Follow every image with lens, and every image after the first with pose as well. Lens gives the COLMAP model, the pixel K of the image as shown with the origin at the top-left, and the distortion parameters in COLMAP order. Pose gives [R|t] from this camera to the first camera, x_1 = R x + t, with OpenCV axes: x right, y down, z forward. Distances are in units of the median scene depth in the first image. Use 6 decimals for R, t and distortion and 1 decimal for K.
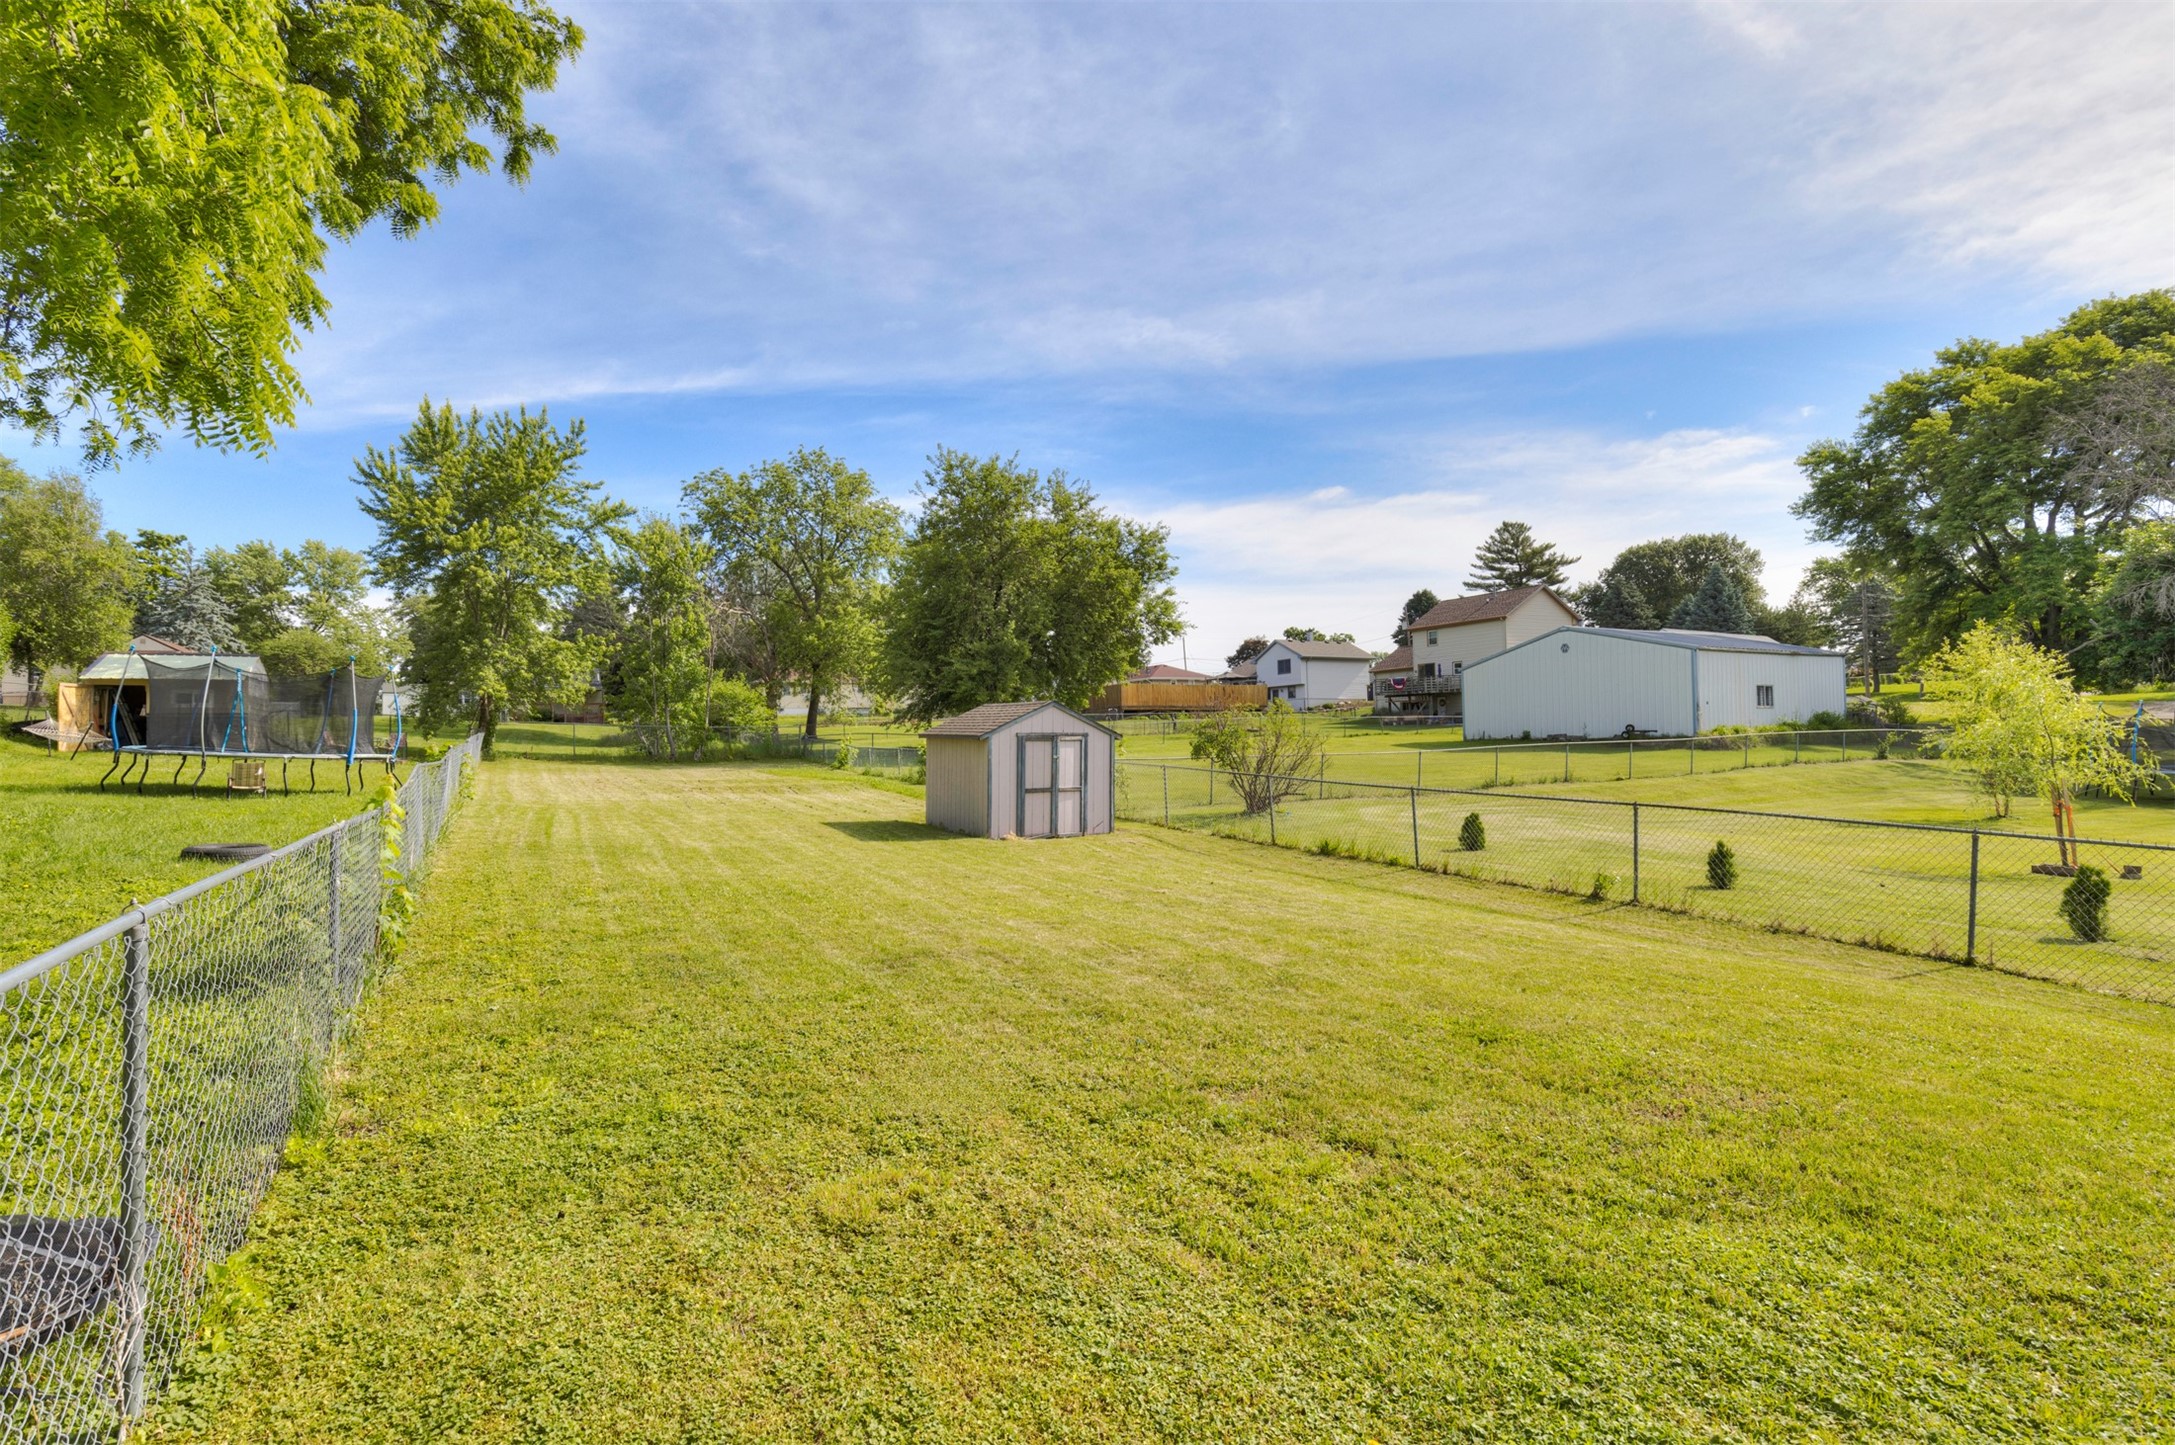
lens RADIAL K [[1066.9, 0, 1059.3], [0, 1066.9, 727.2], [0, 0, 1]] dist [0.014760, -0.000803]
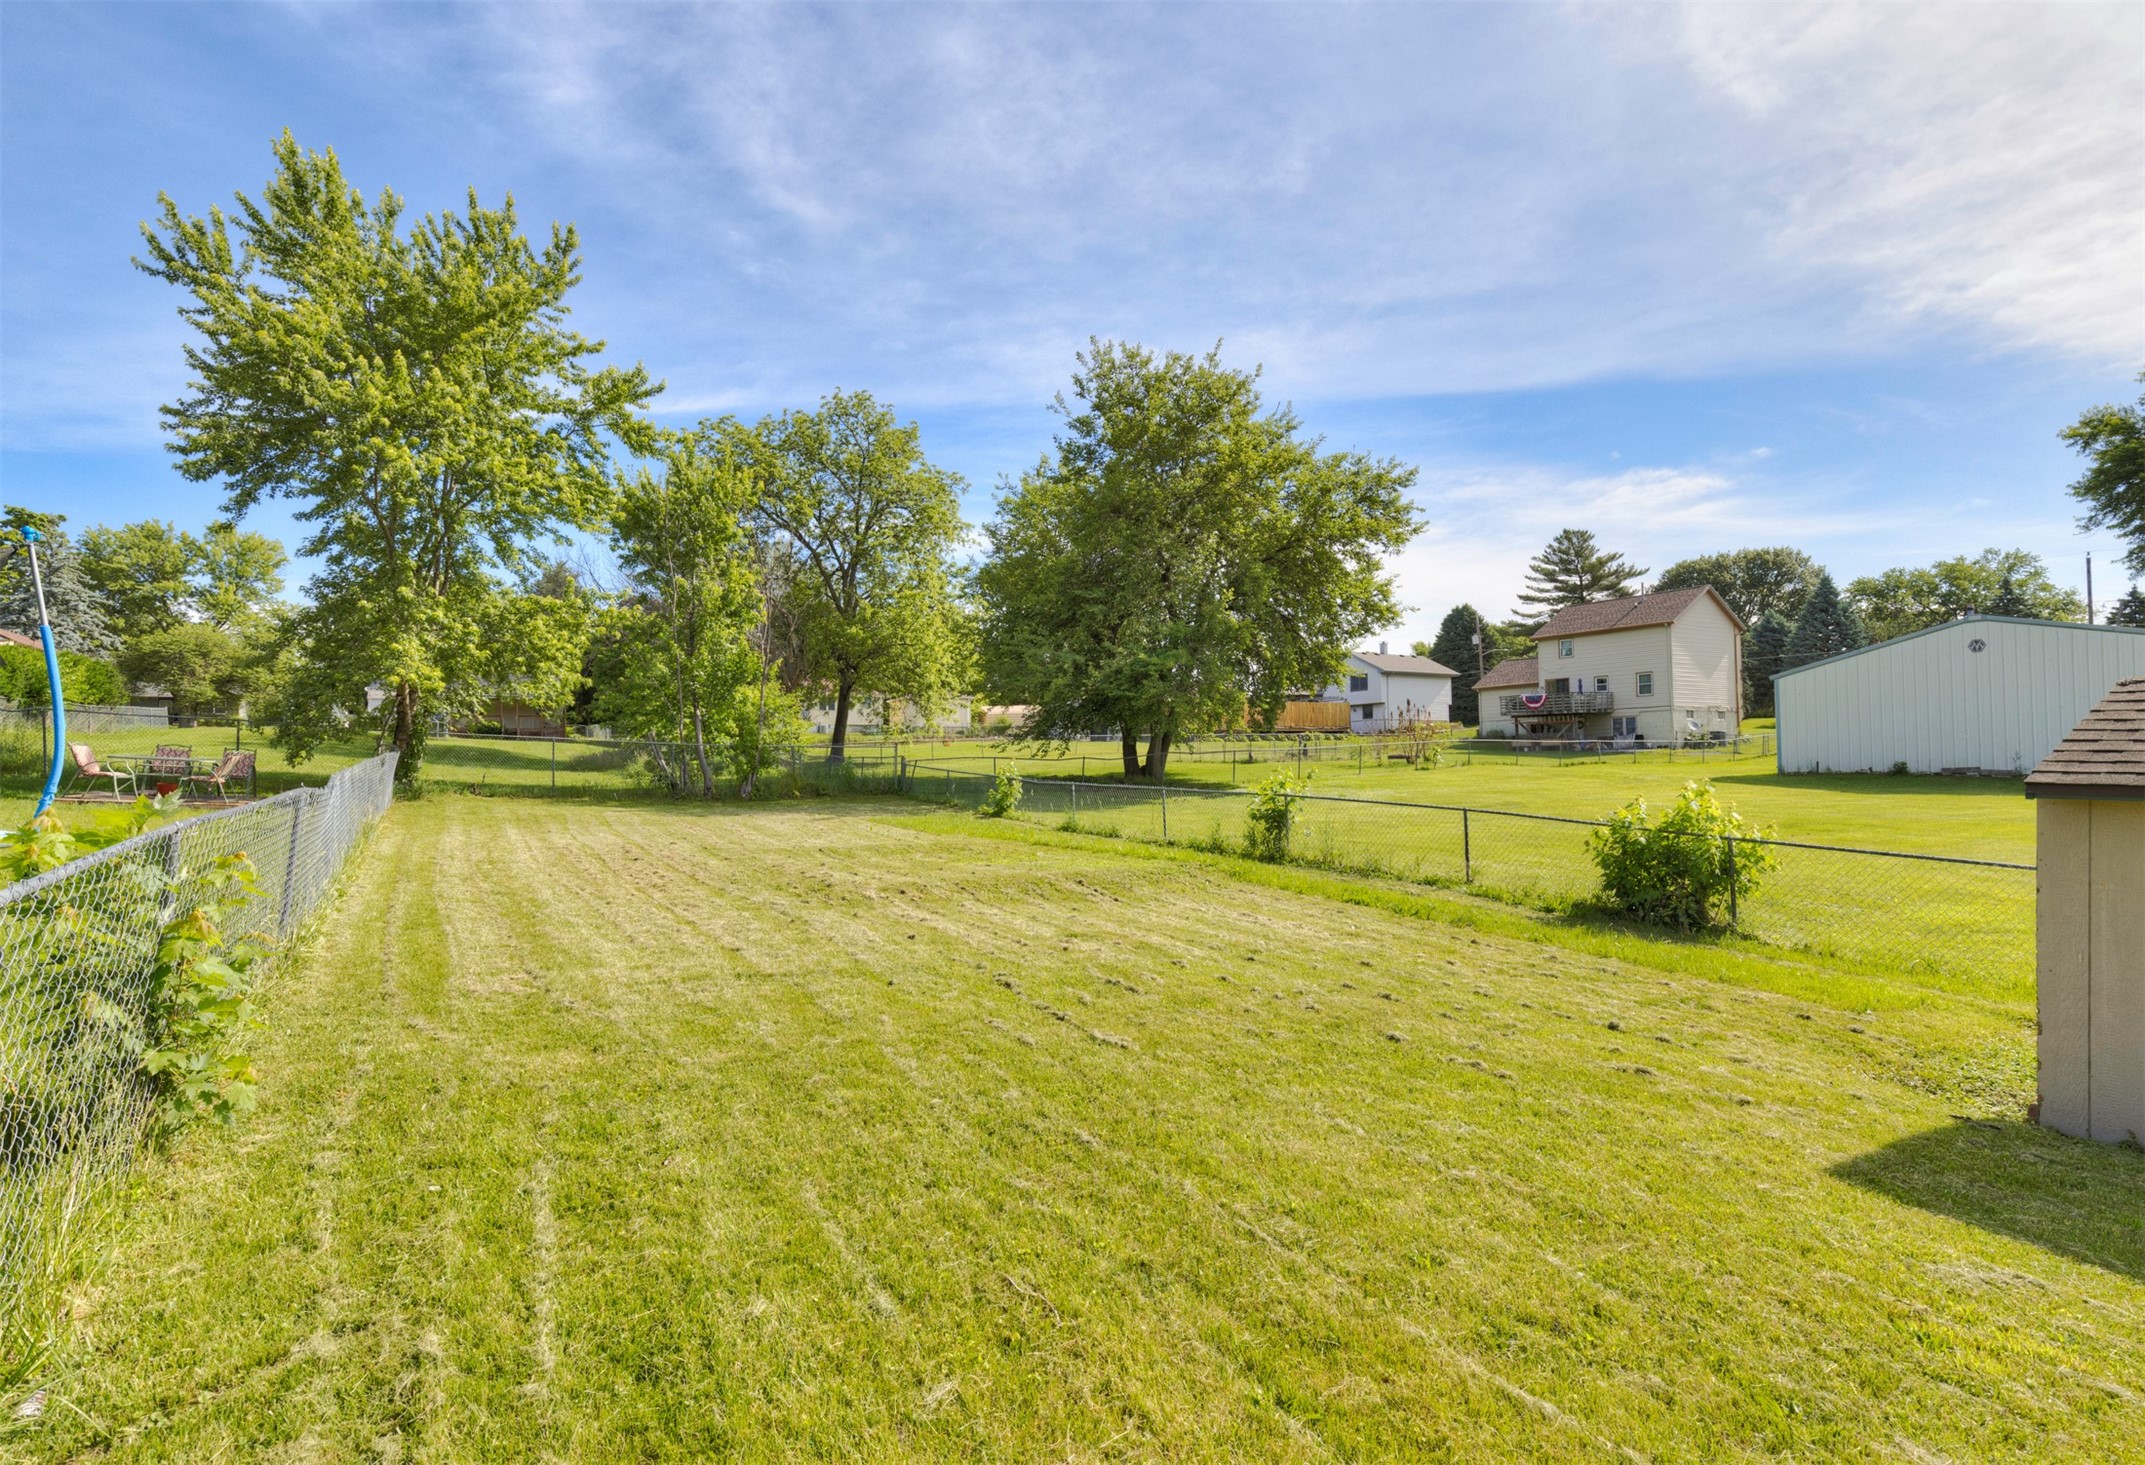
lens RADIAL K [[1059.8, 0, 1069.5], [0, 1059.8, 746.4], [0, 0, 1]] dist [0.003150, -0.003441]
pose [[0.998733, 0.007493, 0.049764, -0.159172], [-0.007324, 0.999967, -0.003574, 0.001072], [-0.049789, 0.003205, 0.998755, 0.319082]]
